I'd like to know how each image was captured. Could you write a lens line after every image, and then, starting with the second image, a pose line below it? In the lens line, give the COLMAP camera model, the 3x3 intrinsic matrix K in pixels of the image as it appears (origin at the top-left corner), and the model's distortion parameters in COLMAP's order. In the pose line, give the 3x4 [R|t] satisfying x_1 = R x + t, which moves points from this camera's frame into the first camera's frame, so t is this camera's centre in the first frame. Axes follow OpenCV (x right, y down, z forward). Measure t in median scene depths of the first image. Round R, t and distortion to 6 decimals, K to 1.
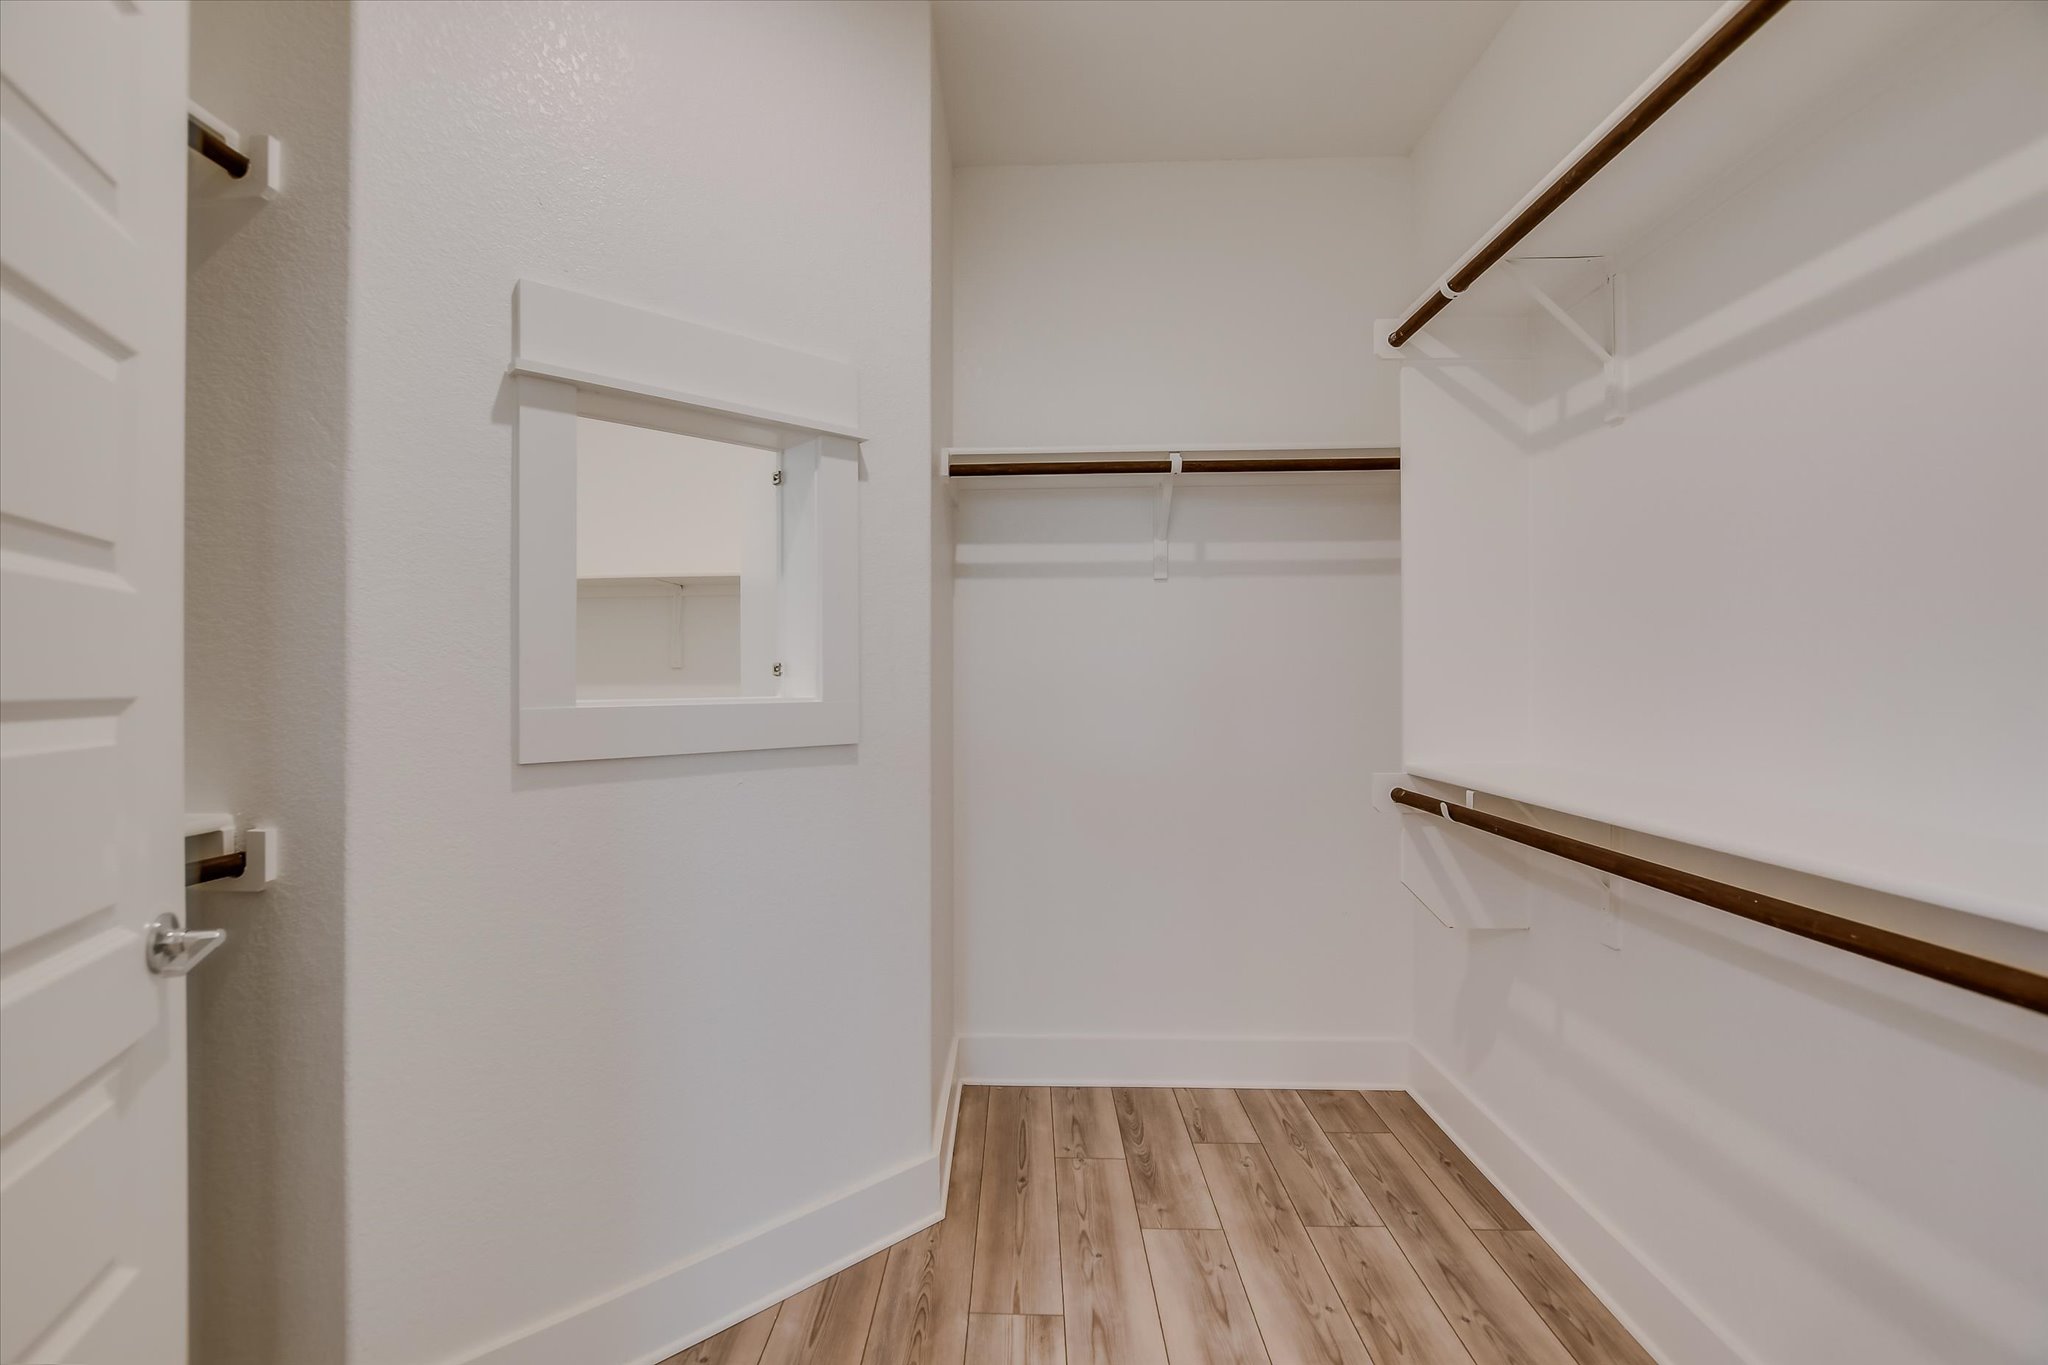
lens RADIAL K [[1031.6, 0, 1017.1], [0, 1031.6, 689.0], [0, 0, 1]] dist [-0.027925, 0.000552]
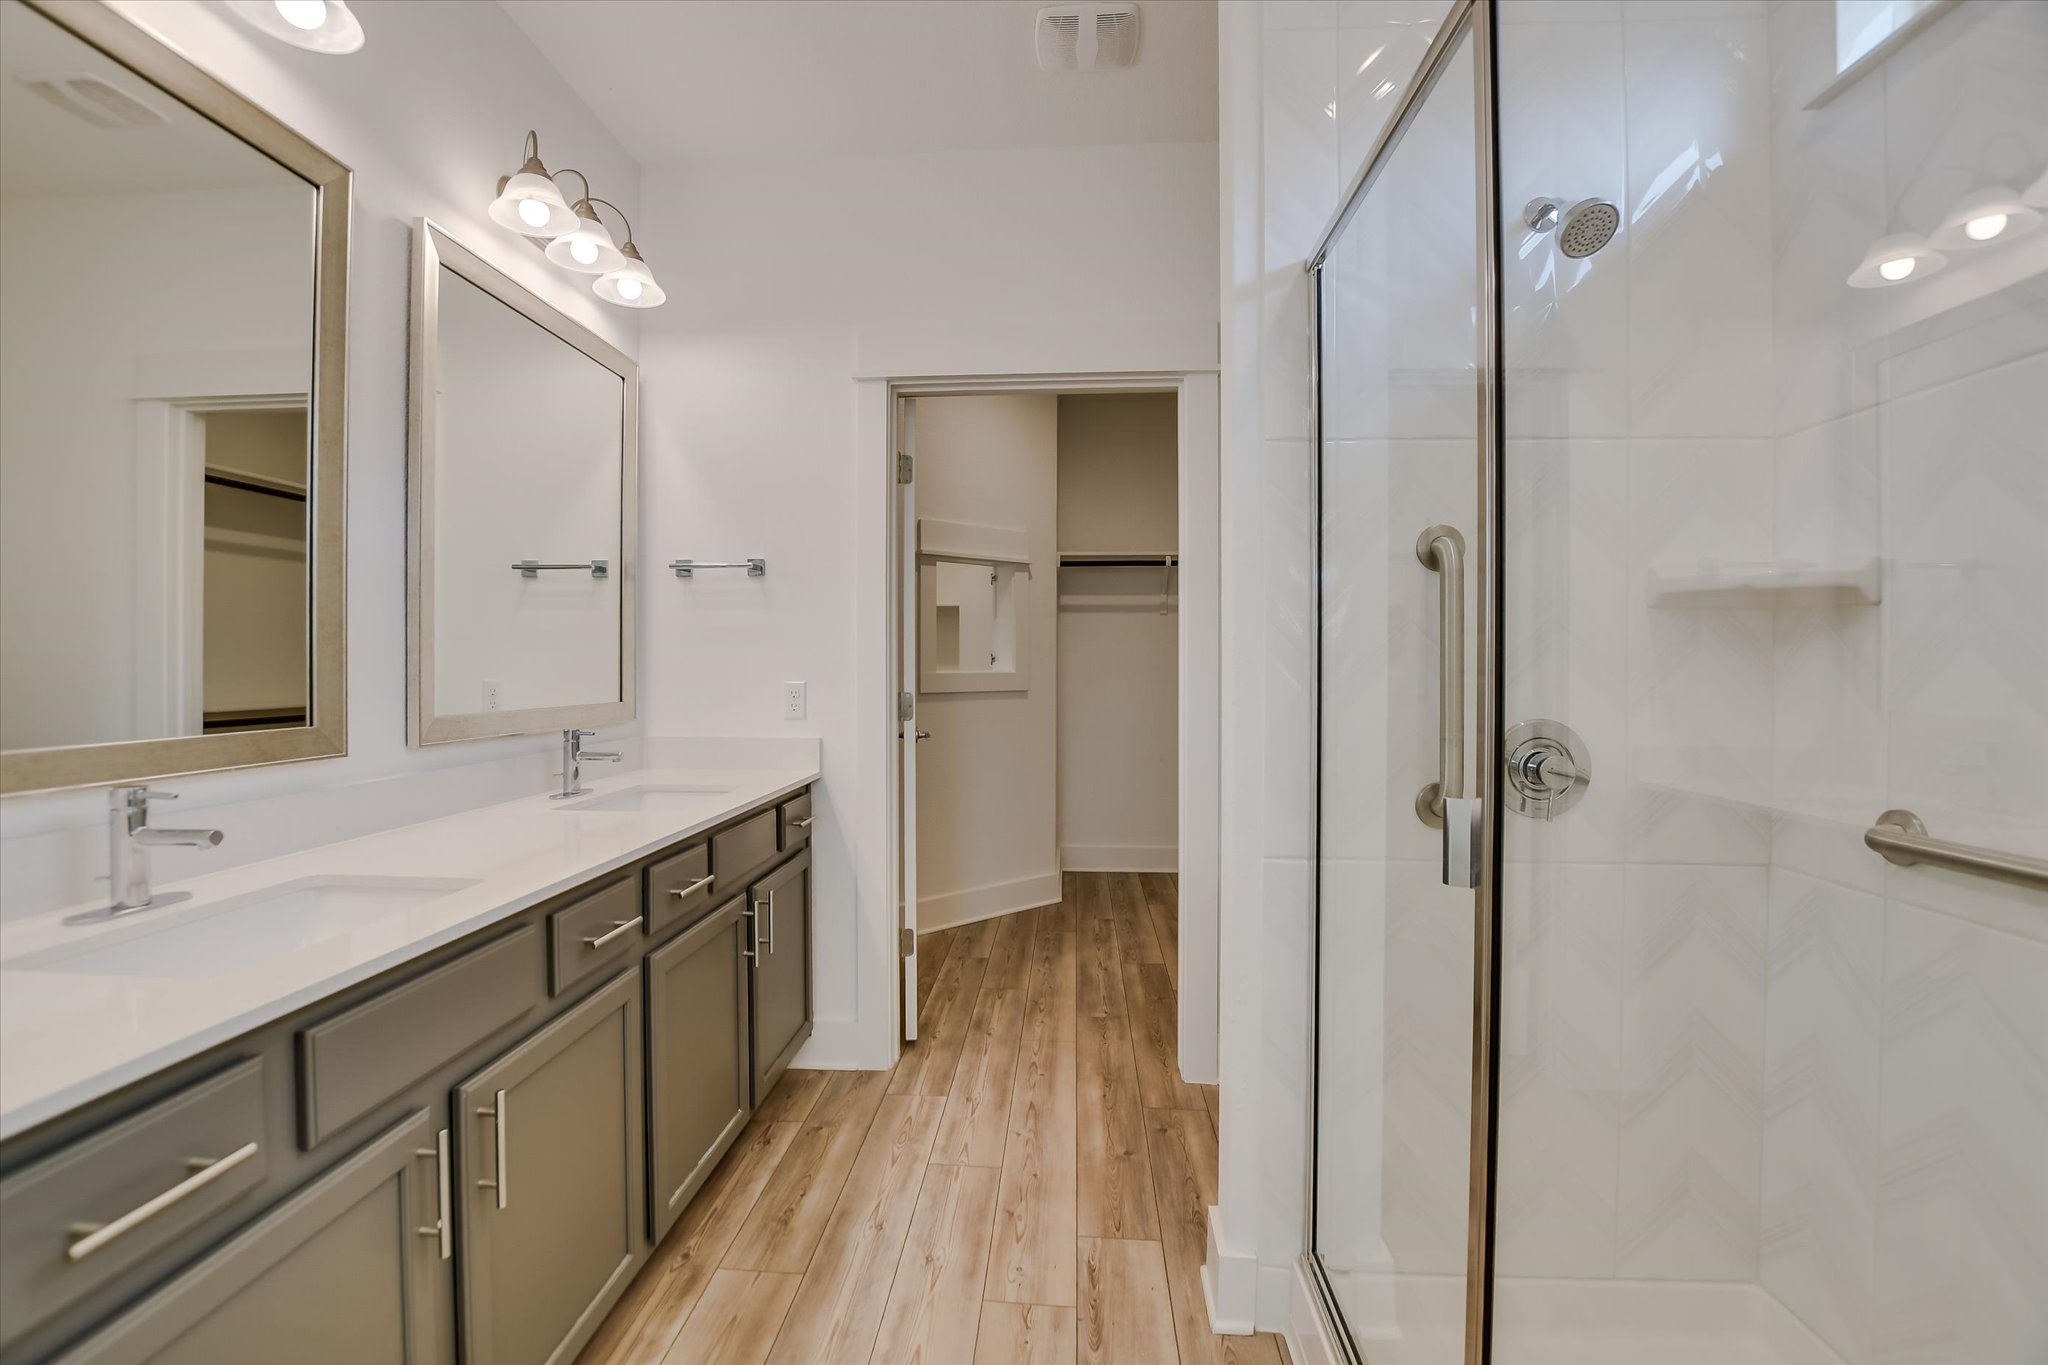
lens RADIAL K [[1031.6, 0, 1017.1], [0, 1031.6, 689.0], [0, 0, 1]] dist [-0.027925, 0.000552]
pose [[0.998825, 0.001058, -0.048447, -0.063155], [-0.000520, 0.999938, 0.011100, 0.022916], [0.048455, -0.011061, 0.998764, -1.355277]]
